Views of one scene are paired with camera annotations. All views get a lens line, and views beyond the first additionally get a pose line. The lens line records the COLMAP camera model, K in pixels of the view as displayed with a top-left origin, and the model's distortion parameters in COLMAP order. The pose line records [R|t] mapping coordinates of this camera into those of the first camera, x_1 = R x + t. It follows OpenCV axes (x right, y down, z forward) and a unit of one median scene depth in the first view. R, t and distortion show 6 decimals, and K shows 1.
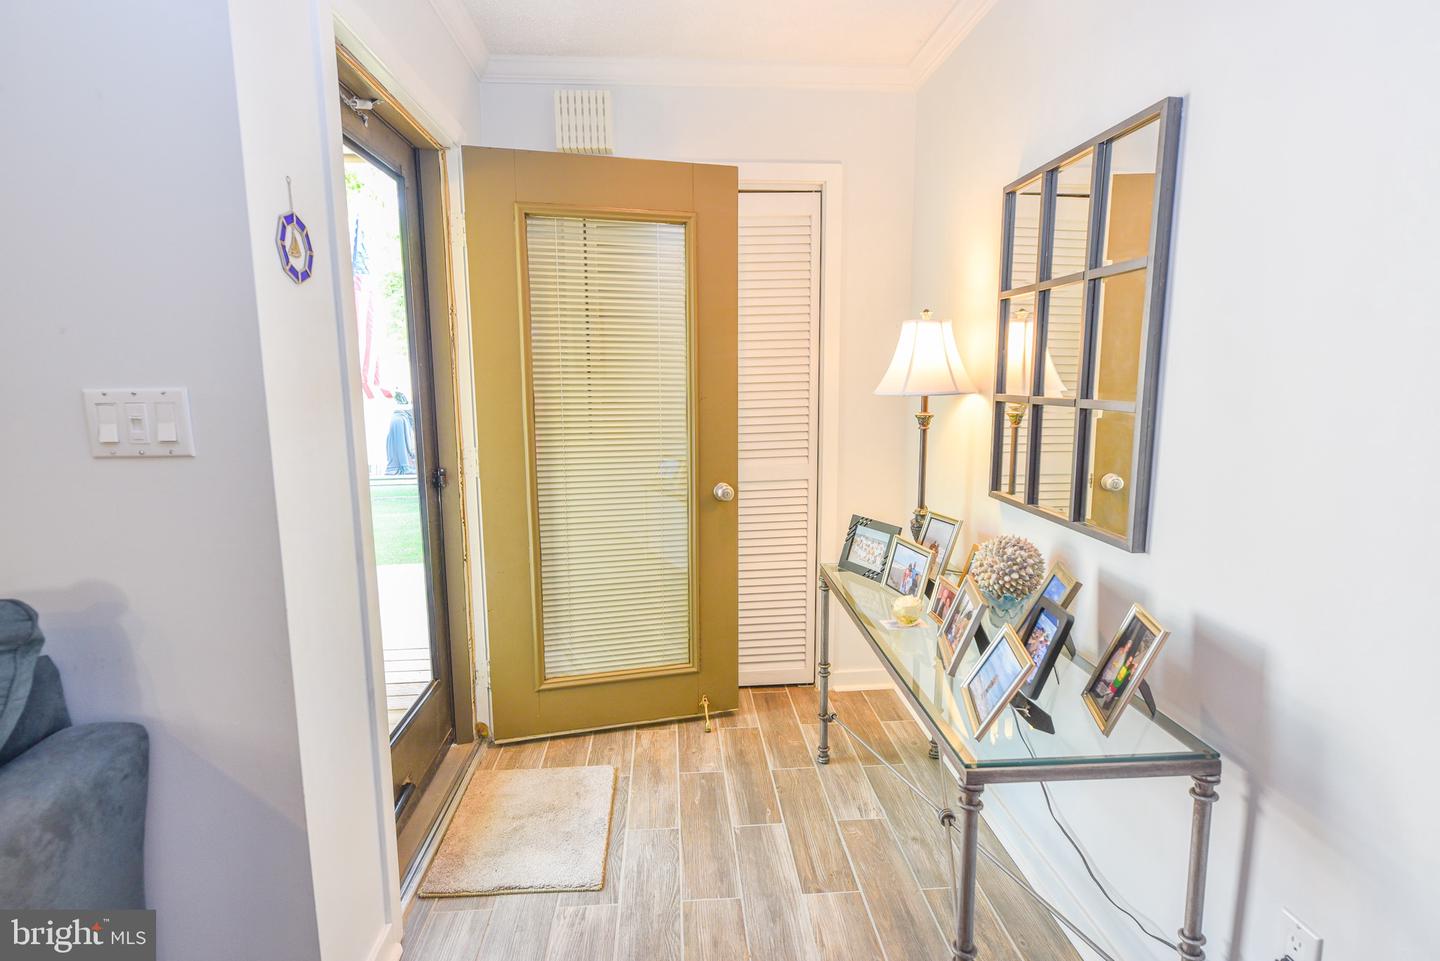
lens RADIAL K [[735.2, 0, 719.6], [0, 735.2, 481.8], [0, 0, 1]] dist [-0.000102, -0.000016]
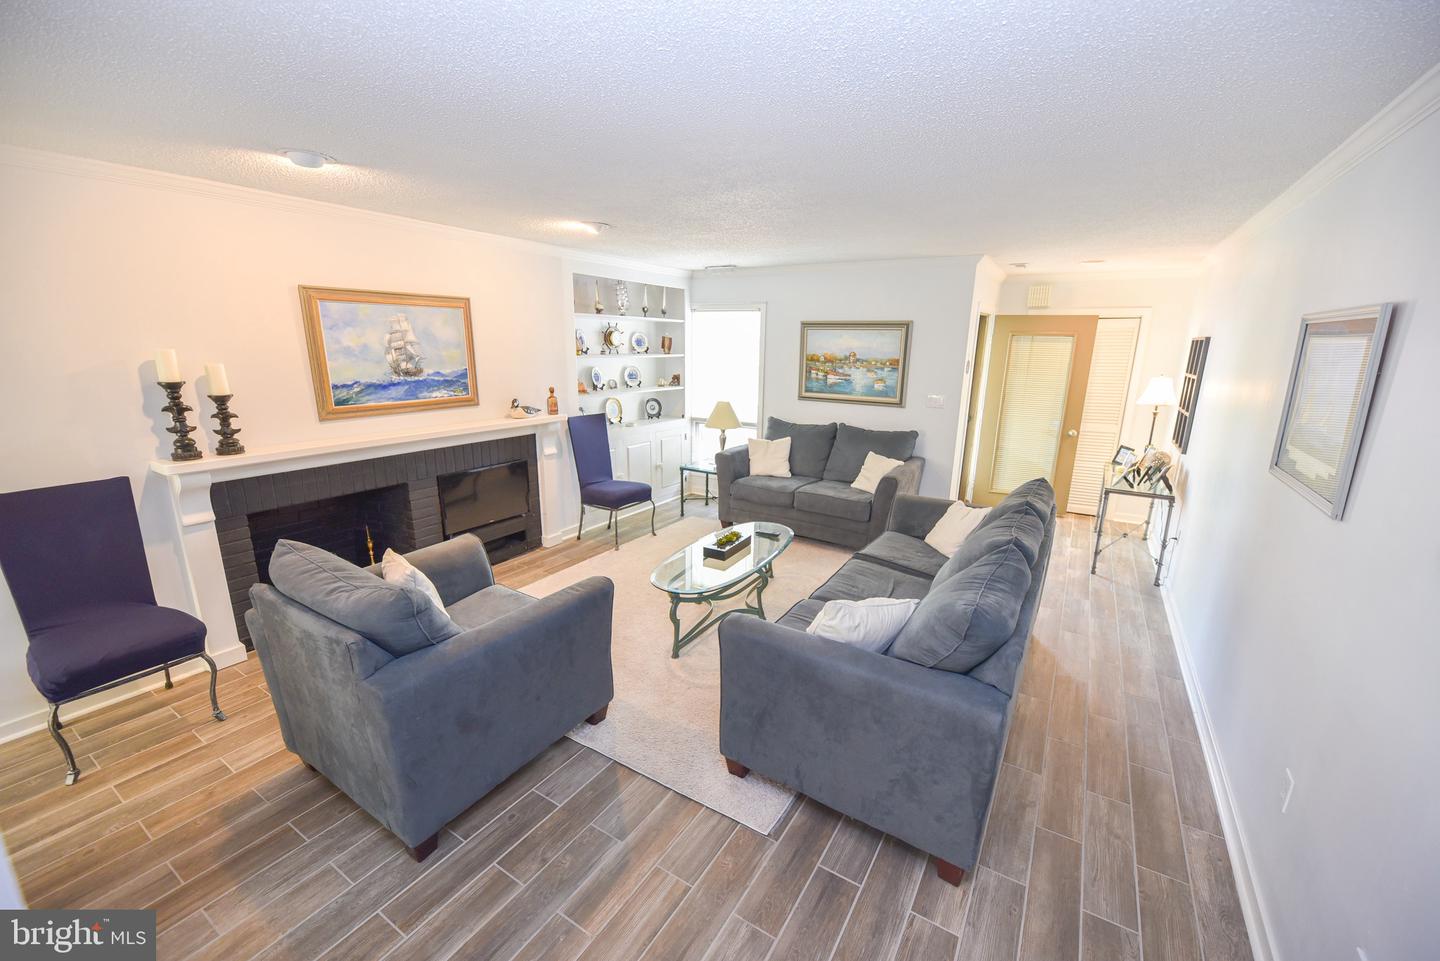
lens RADIAL K [[578.1, 0, 724.8], [0, 578.1, 485.1], [0, 0, 1]] dist [0.003765, -0.004571]
pose [[0.813895, 0.158736, -0.558908, 0.209756], [-0.106247, 0.986397, 0.125429, 0.080694], [0.571215, -0.042704, 0.819689, -1.712536]]
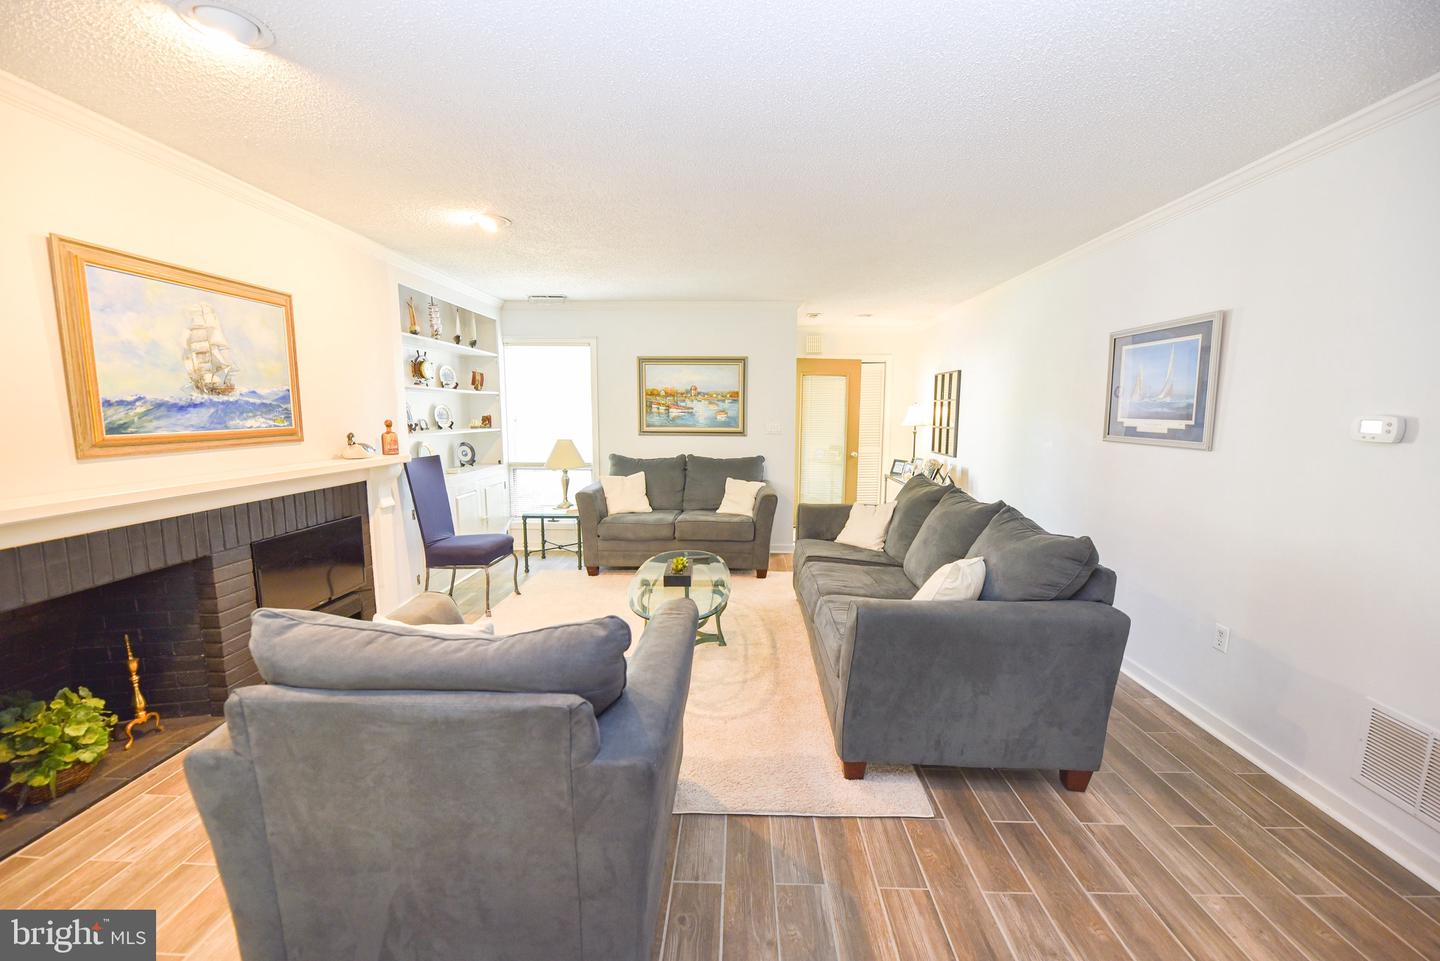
lens RADIAL K [[578.1, 0, 724.8], [0, 578.1, 485.1], [0, 0, 1]] dist [0.003765, -0.004571]
pose [[0.995881, 0.021205, -0.088158, -0.389032], [-0.022892, 0.999573, -0.018170, 0.240546], [0.087735, 0.020113, 0.995941, -1.869671]]
